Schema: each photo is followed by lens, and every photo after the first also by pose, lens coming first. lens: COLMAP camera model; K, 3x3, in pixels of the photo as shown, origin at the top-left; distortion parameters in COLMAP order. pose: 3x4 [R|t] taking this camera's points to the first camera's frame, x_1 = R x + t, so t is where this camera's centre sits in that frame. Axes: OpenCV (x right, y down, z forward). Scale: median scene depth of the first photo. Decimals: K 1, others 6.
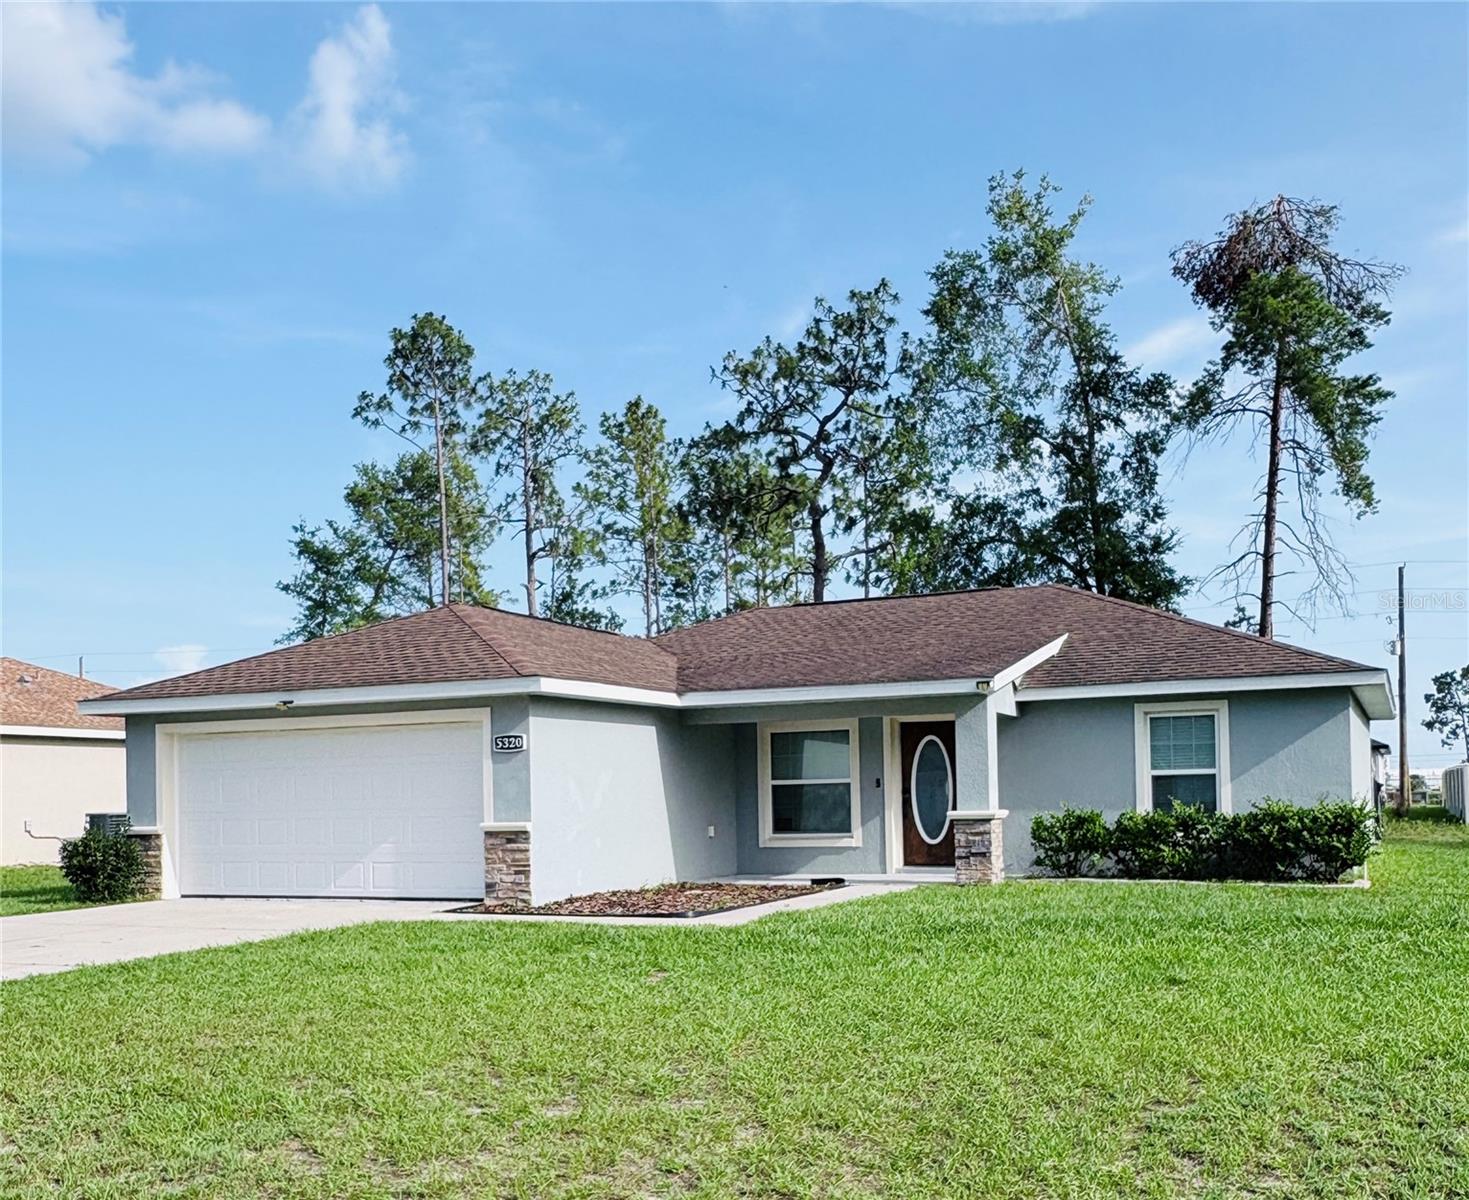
lens RADIAL K [[1518.5, 0, 735.9], [0, 1518.5, 781.8], [0, 0, 1]] dist [0.000068, 0.014030]
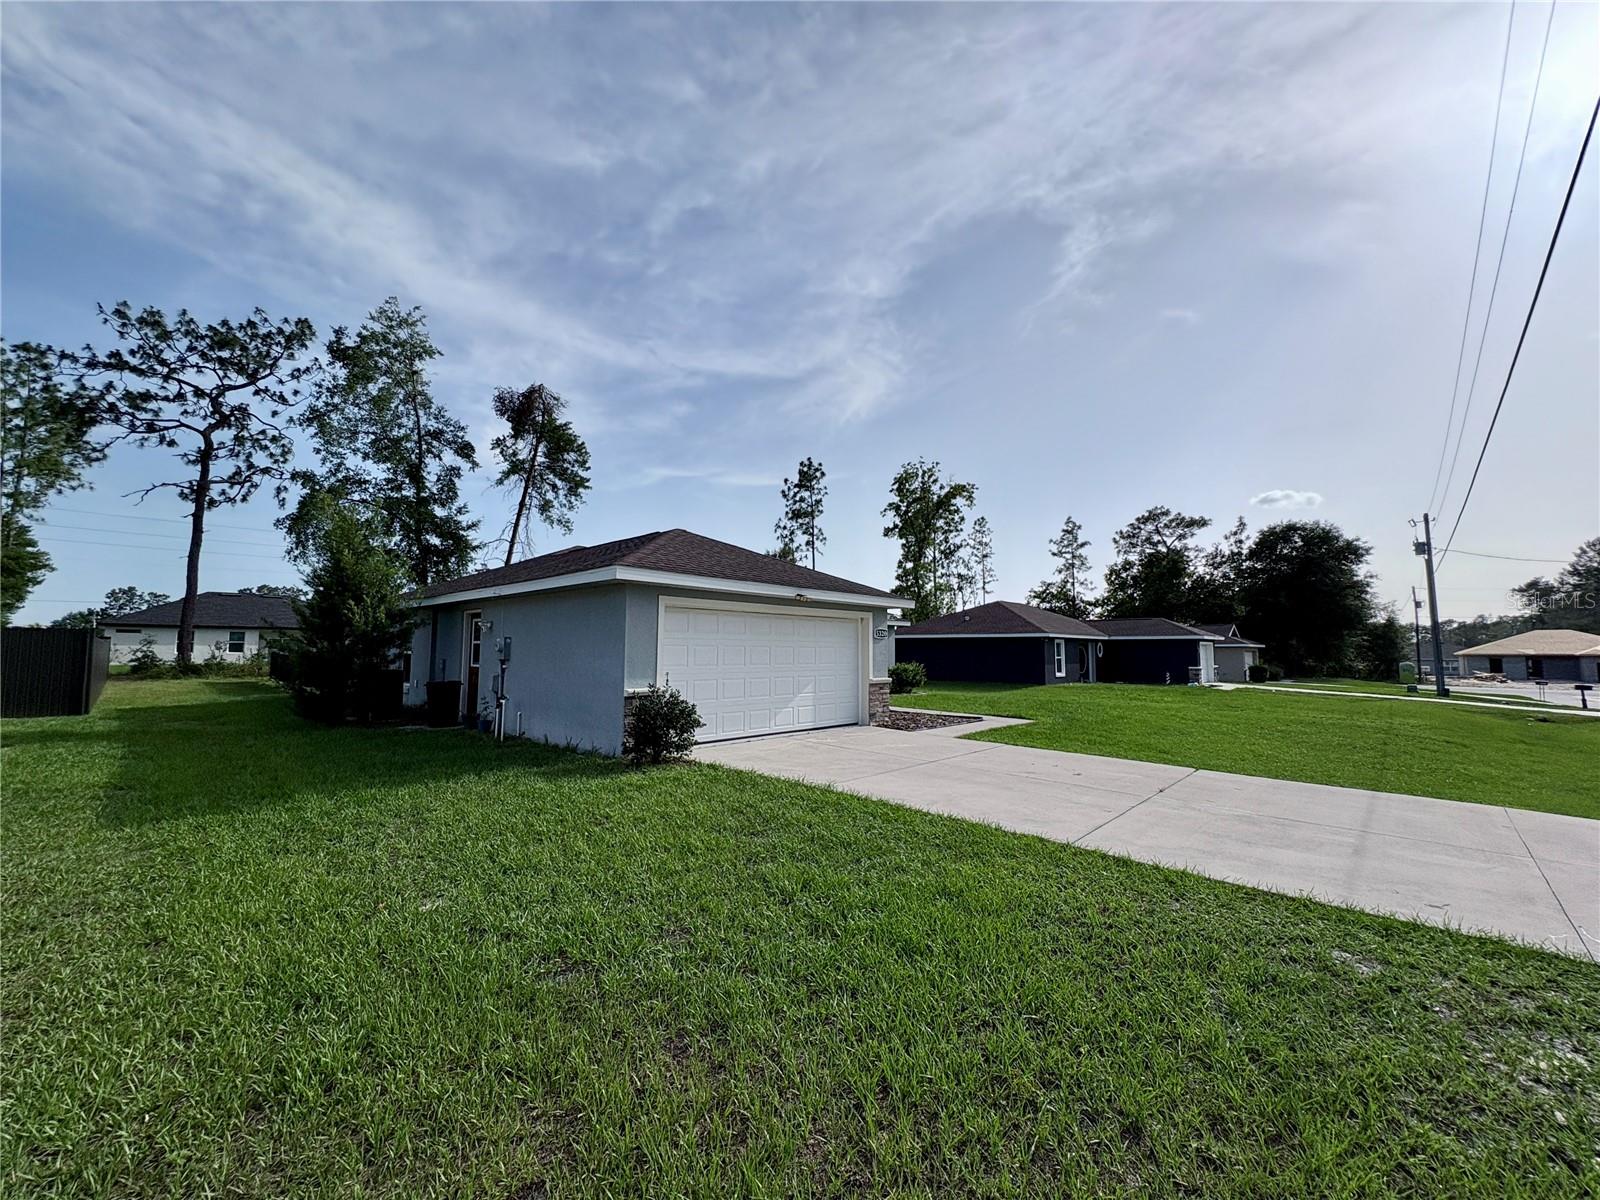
lens RADIAL K [[640.1, 0, 790.7], [0, 640.1, 607.0], [0, 0, 1]] dist [0.003951, 0.000853]
pose [[0.329192, 0.084261, 0.940496, -0.338198], [-0.025139, 0.996440, -0.080474, 0.002362], [-0.943928, 0.002848, 0.330138, 0.325259]]
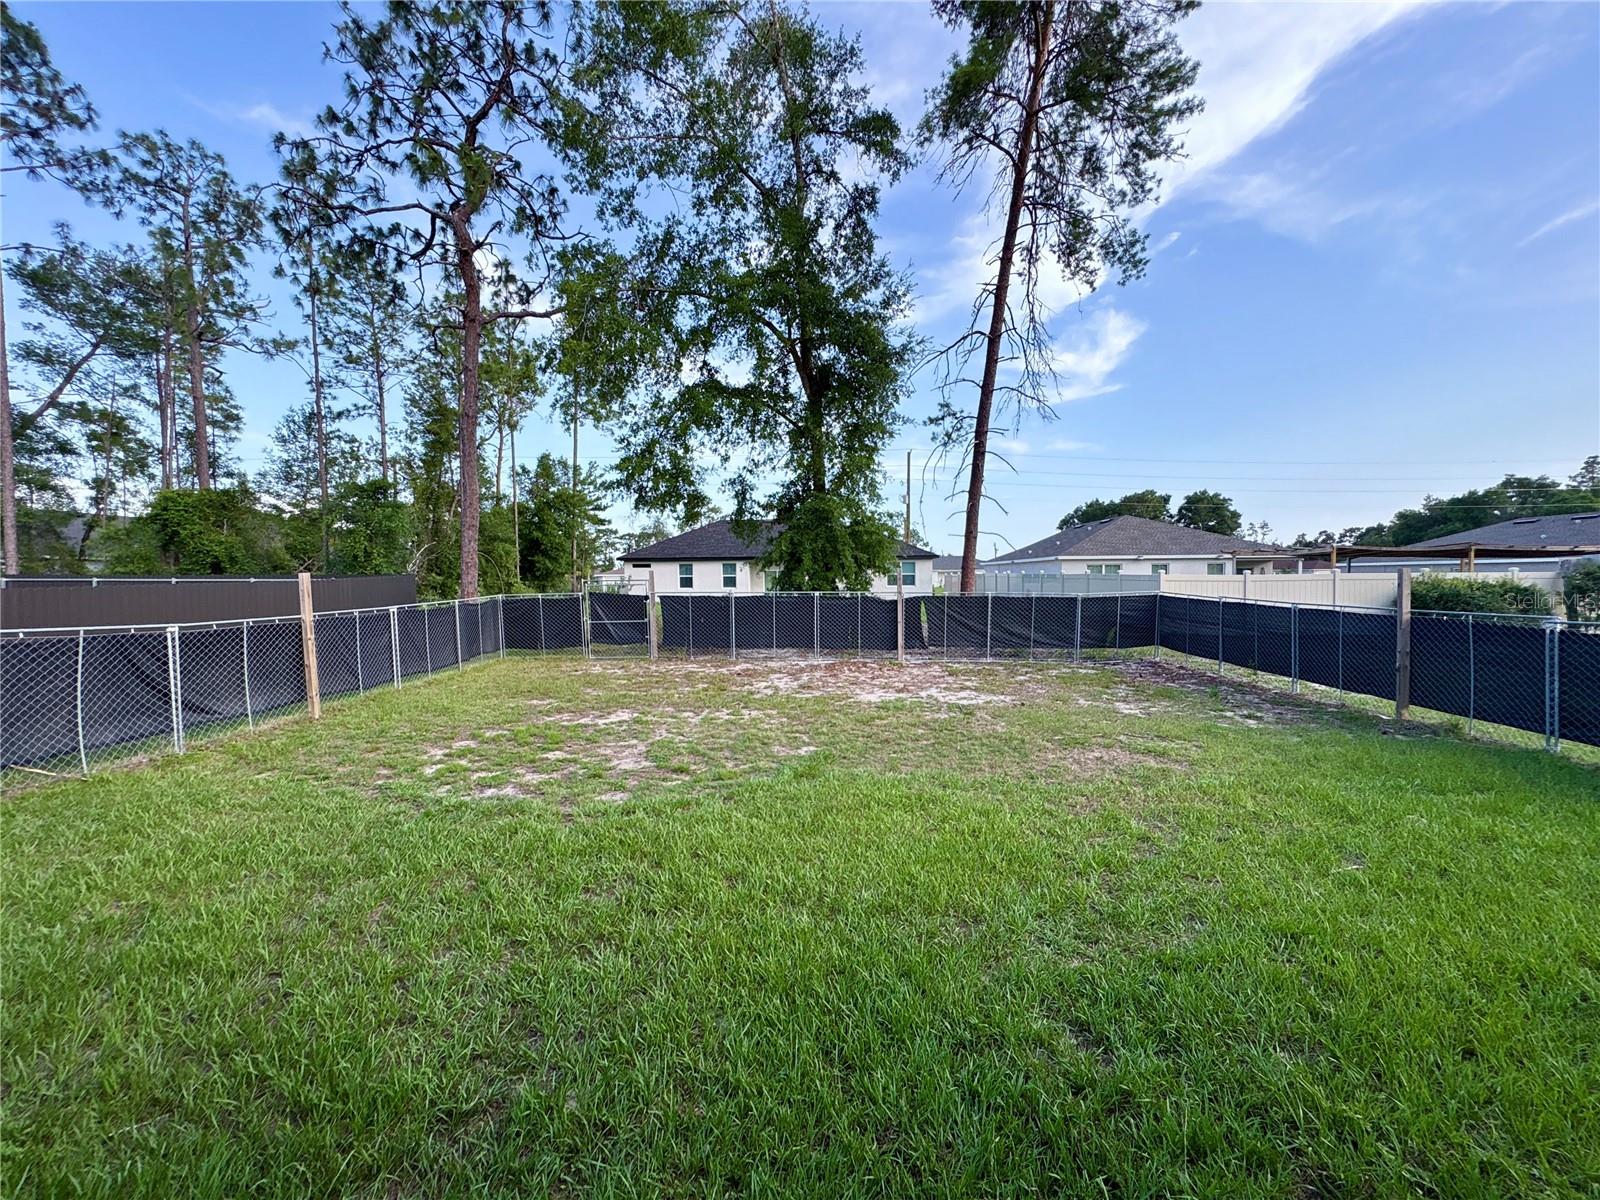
lens RADIAL K [[640.2, 0, 817.0], [0, 640.2, 597.9], [0, 0, 1]] dist [0.001089, -0.000008]
pose [[0.923443, -0.004694, 0.383707, 0.099660], [-0.009857, 0.999305, 0.035948, -0.003587], [-0.383609, -0.036978, 0.922755, 0.654378]]
